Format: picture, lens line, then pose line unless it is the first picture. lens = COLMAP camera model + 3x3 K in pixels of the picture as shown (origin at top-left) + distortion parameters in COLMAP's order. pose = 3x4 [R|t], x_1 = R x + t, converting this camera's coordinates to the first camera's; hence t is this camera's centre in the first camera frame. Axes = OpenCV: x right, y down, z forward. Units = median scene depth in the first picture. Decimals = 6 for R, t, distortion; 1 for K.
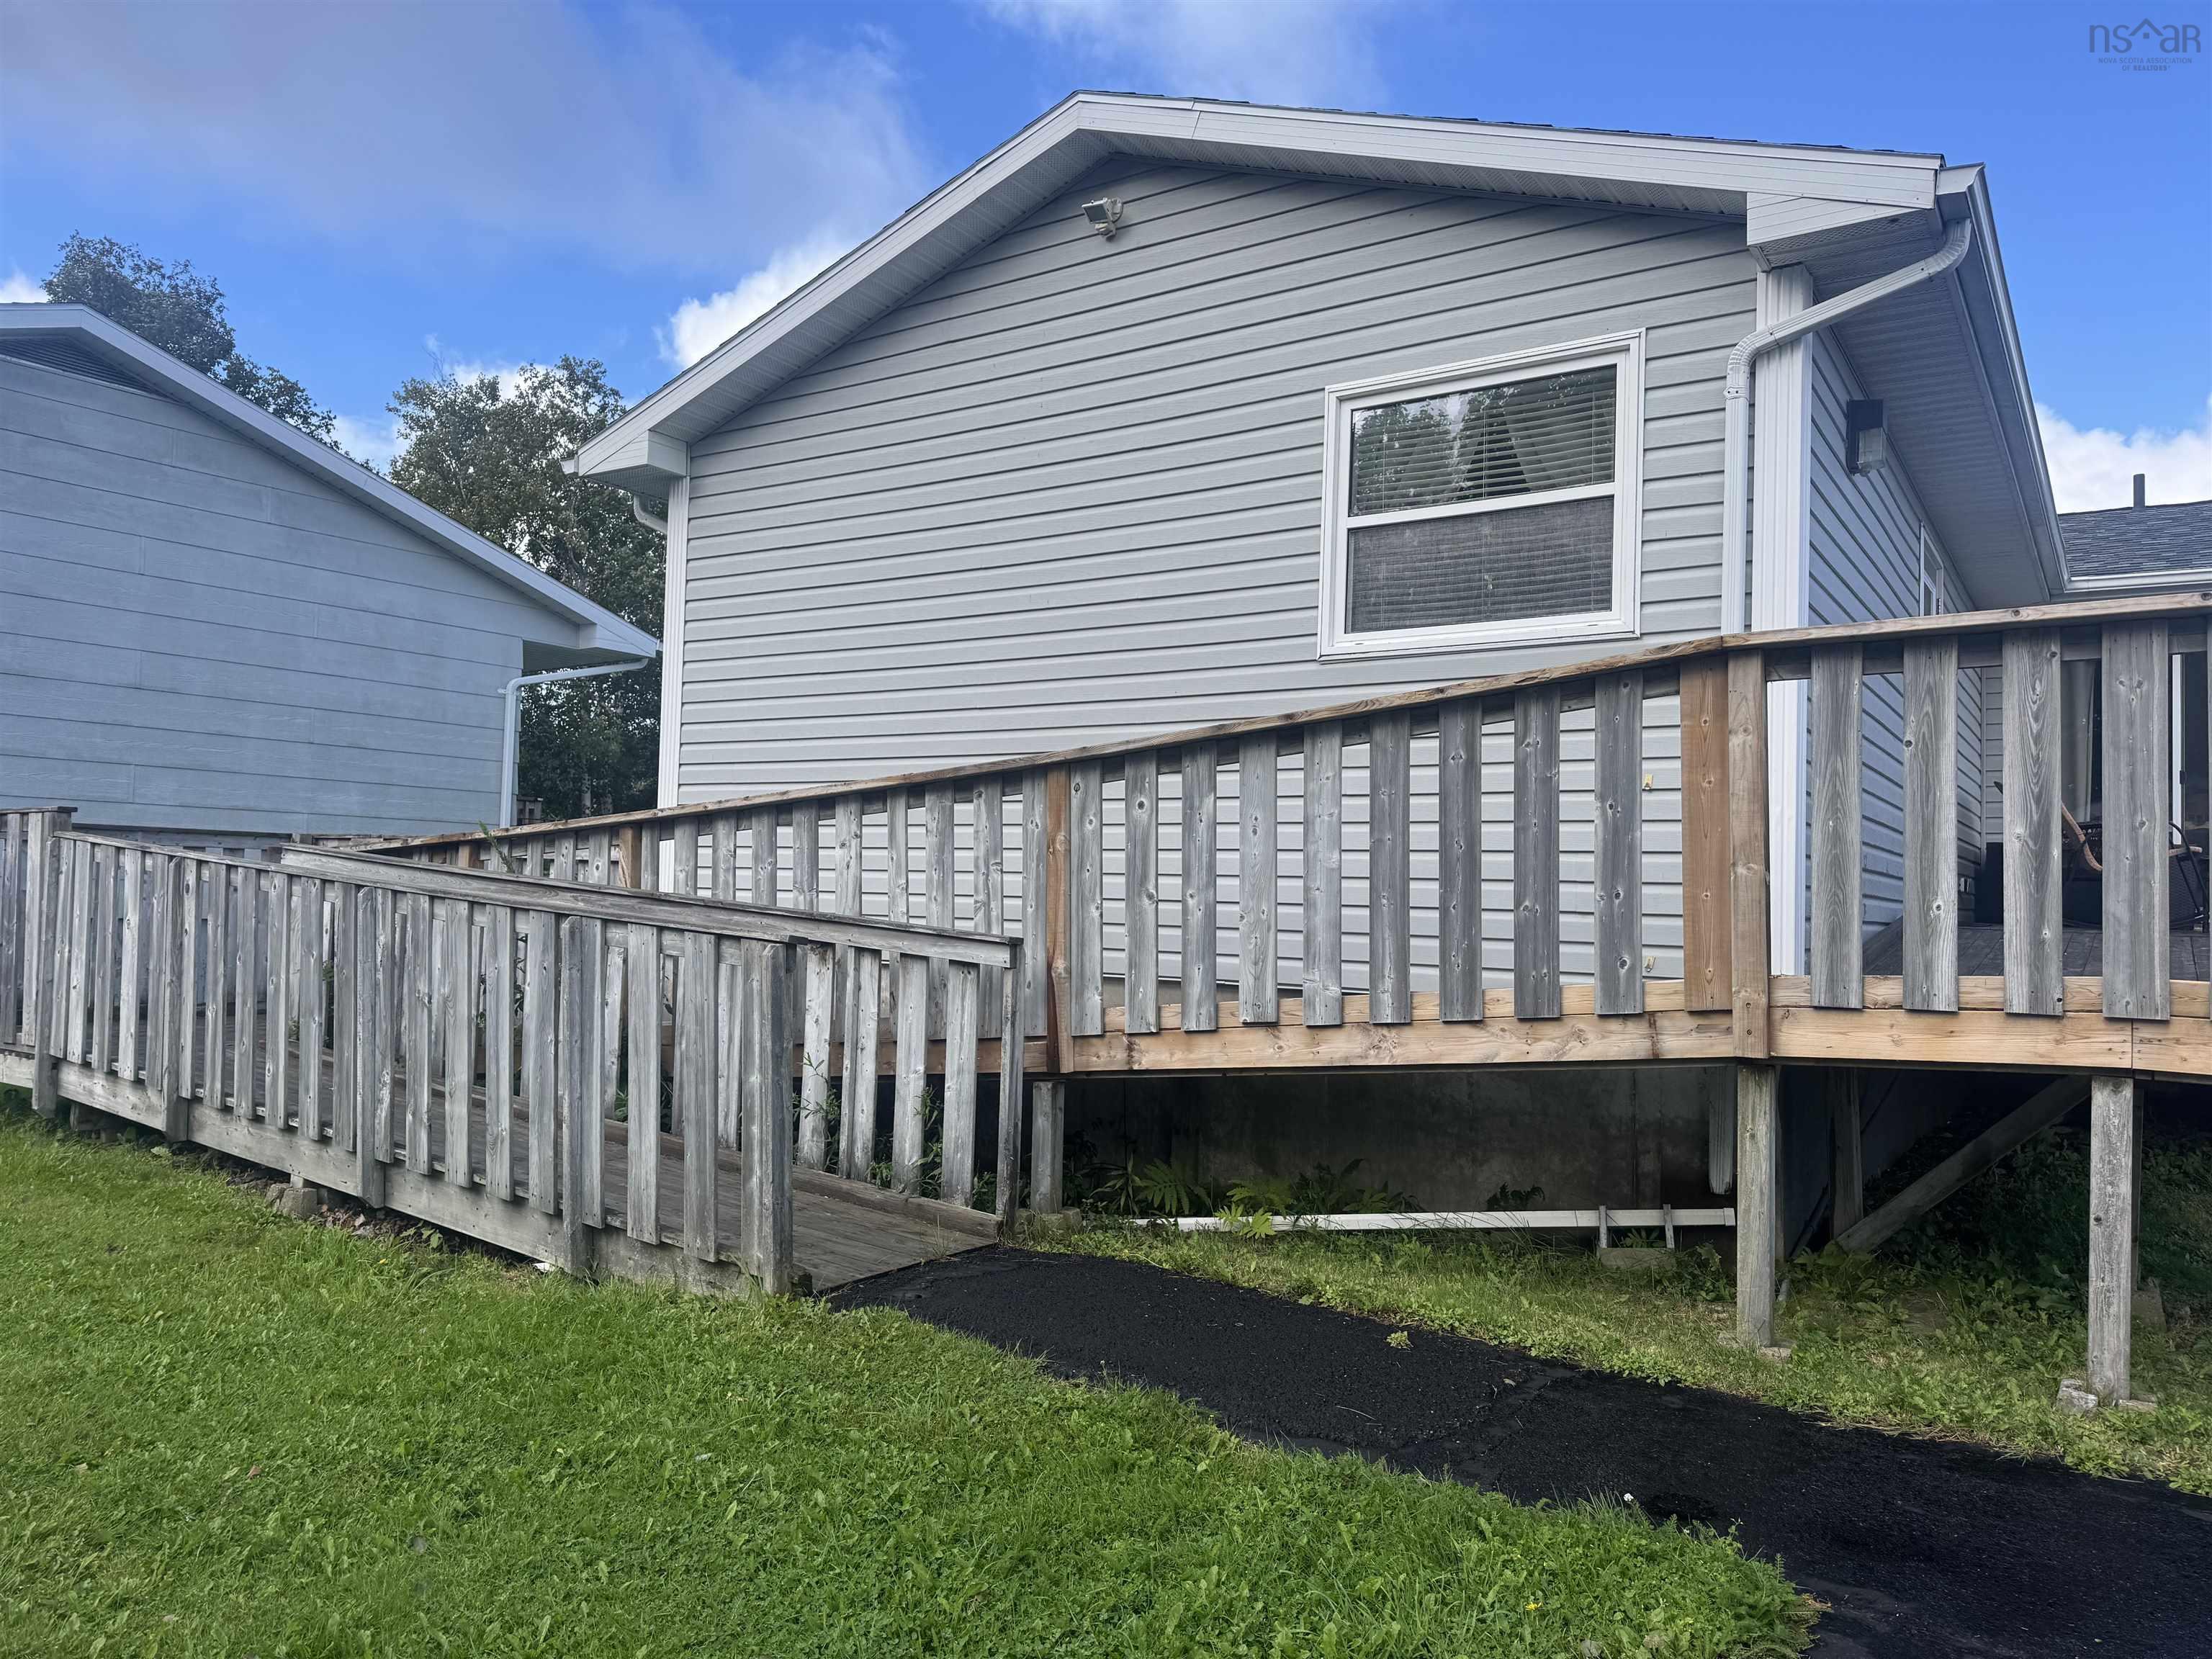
lens RADIAL K [[1539.4, 0, 1106.0], [0, 1539.4, 829.5], [0, 0, 1]] dist [0.141892, -0.215284]
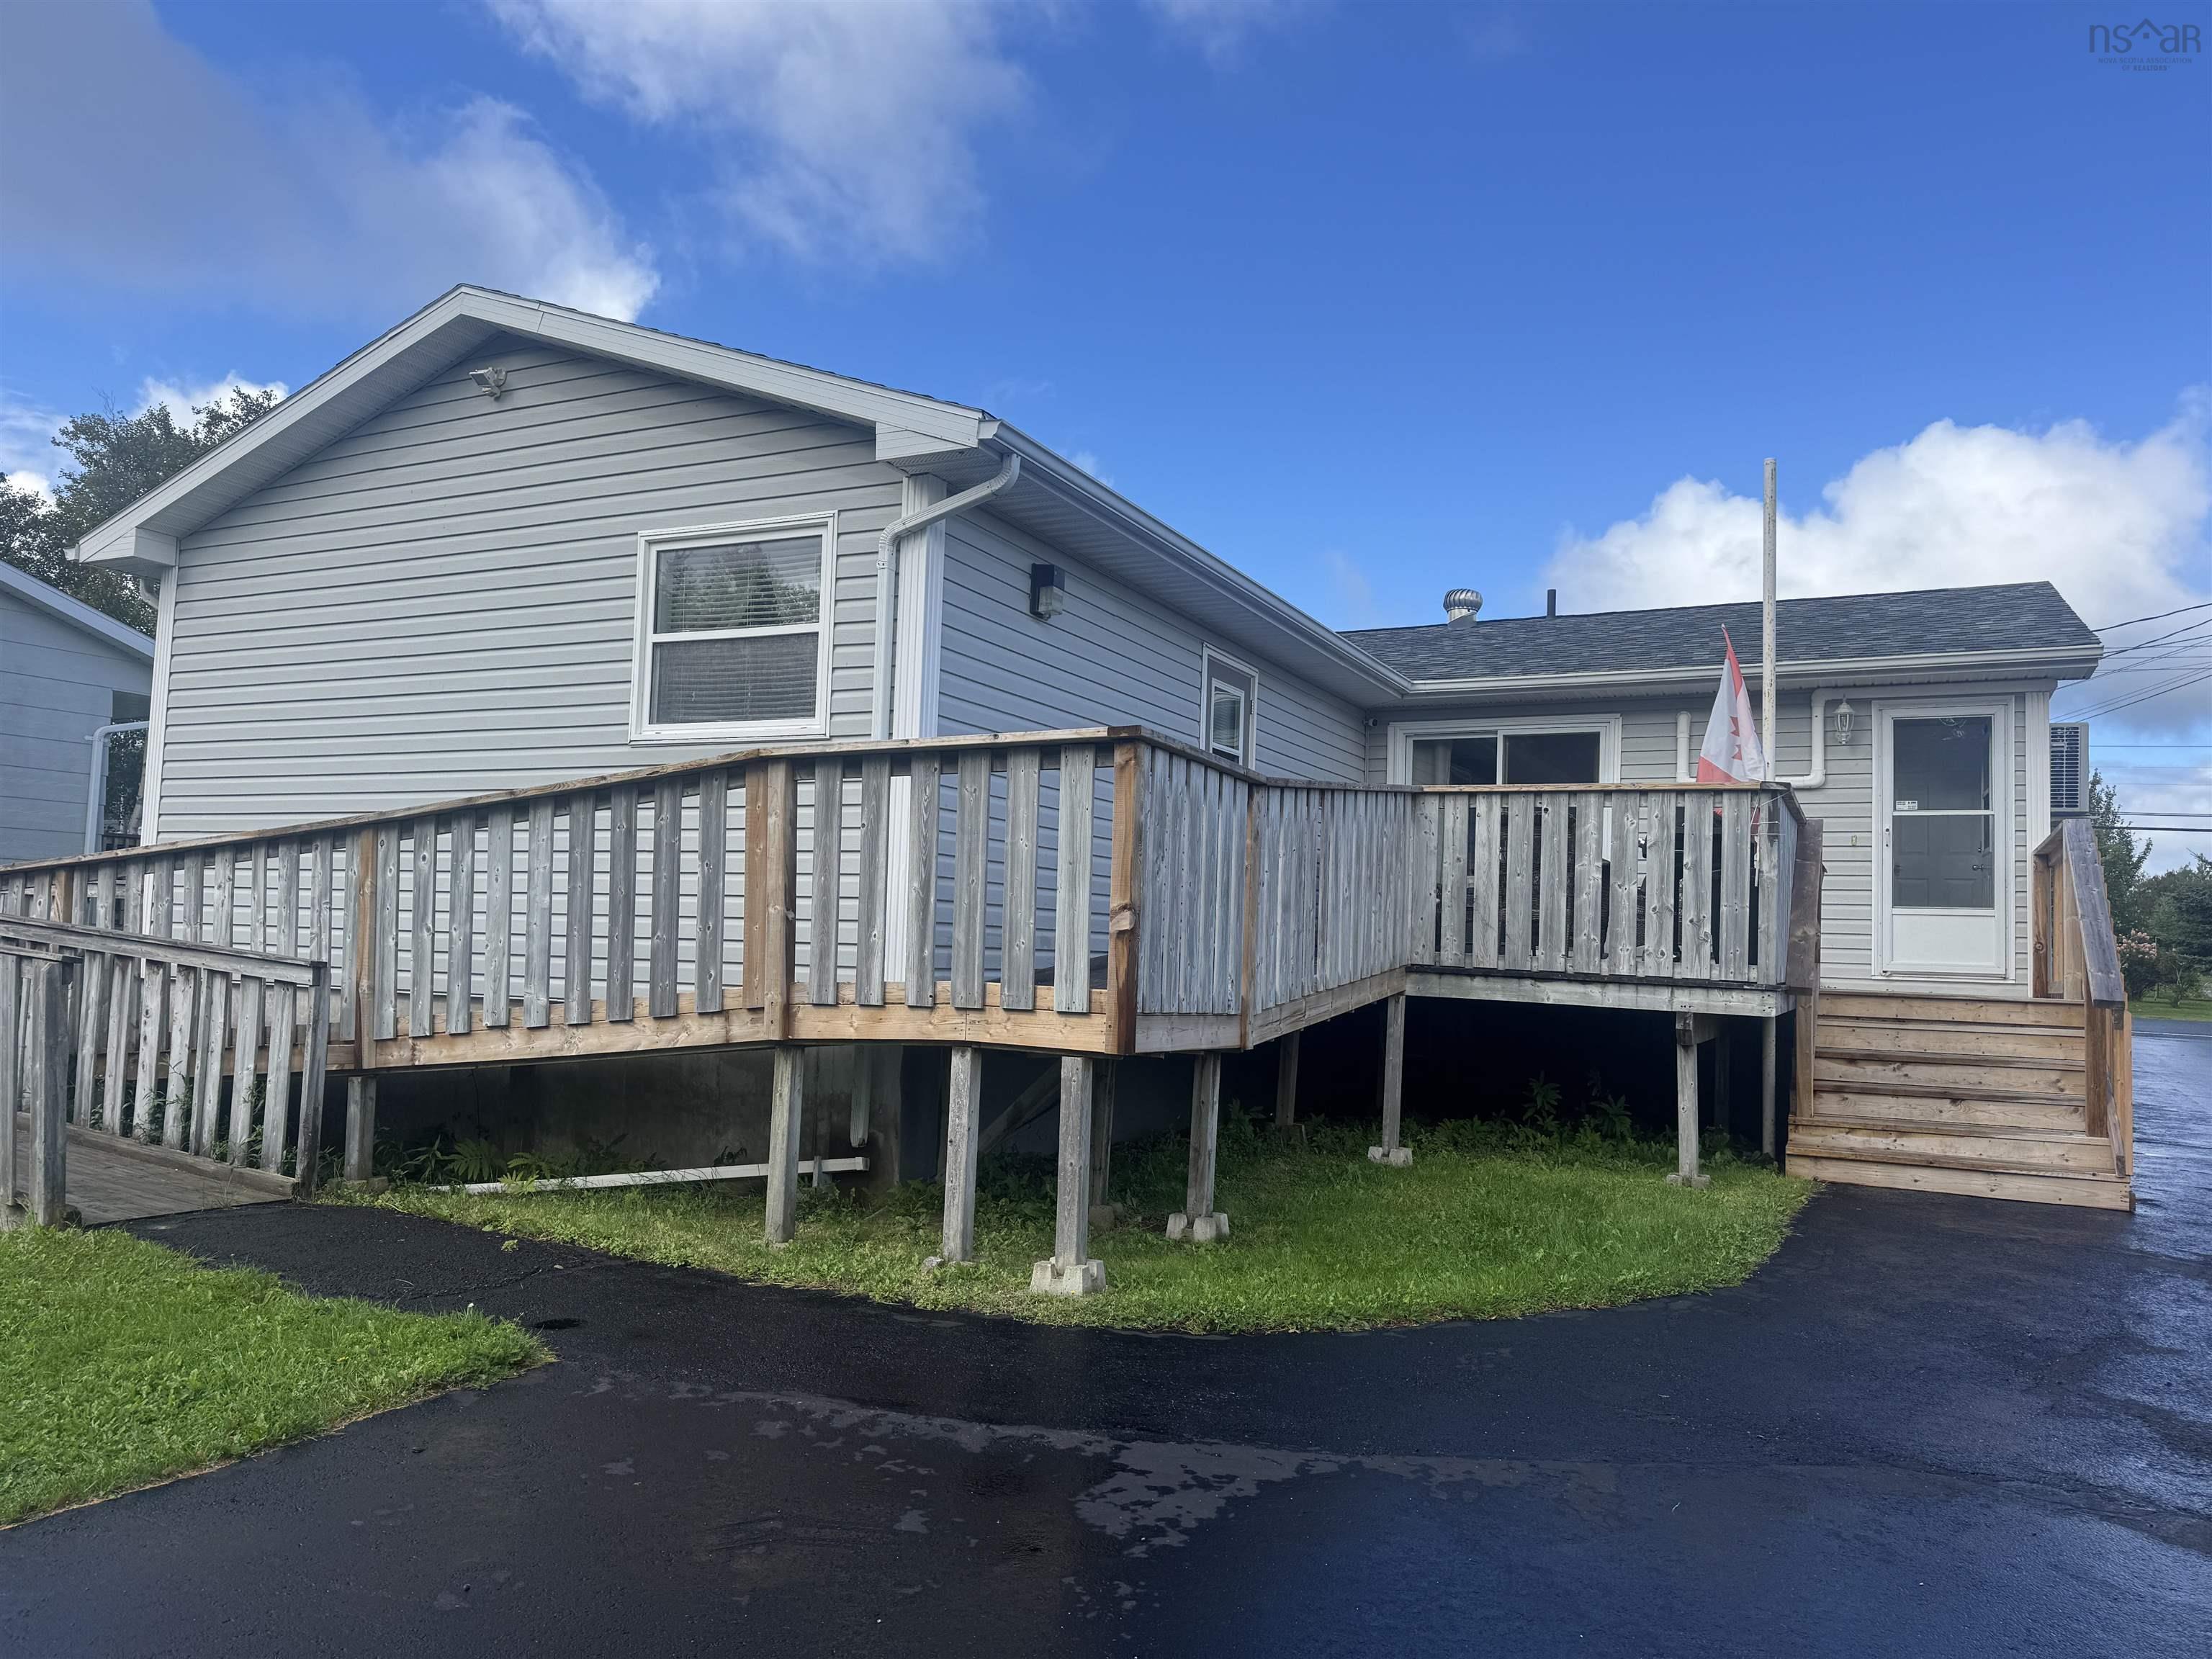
lens RADIAL K [[1539.4, 0, 1106.0], [0, 1539.4, 829.5], [0, 0, 1]] dist [0.141892, -0.215284]
pose [[0.992822, 0.013549, 0.118829, 0.425615], [-0.010466, 0.999593, -0.026527, -0.010425], [-0.119140, 0.025093, 0.992560, -0.359960]]
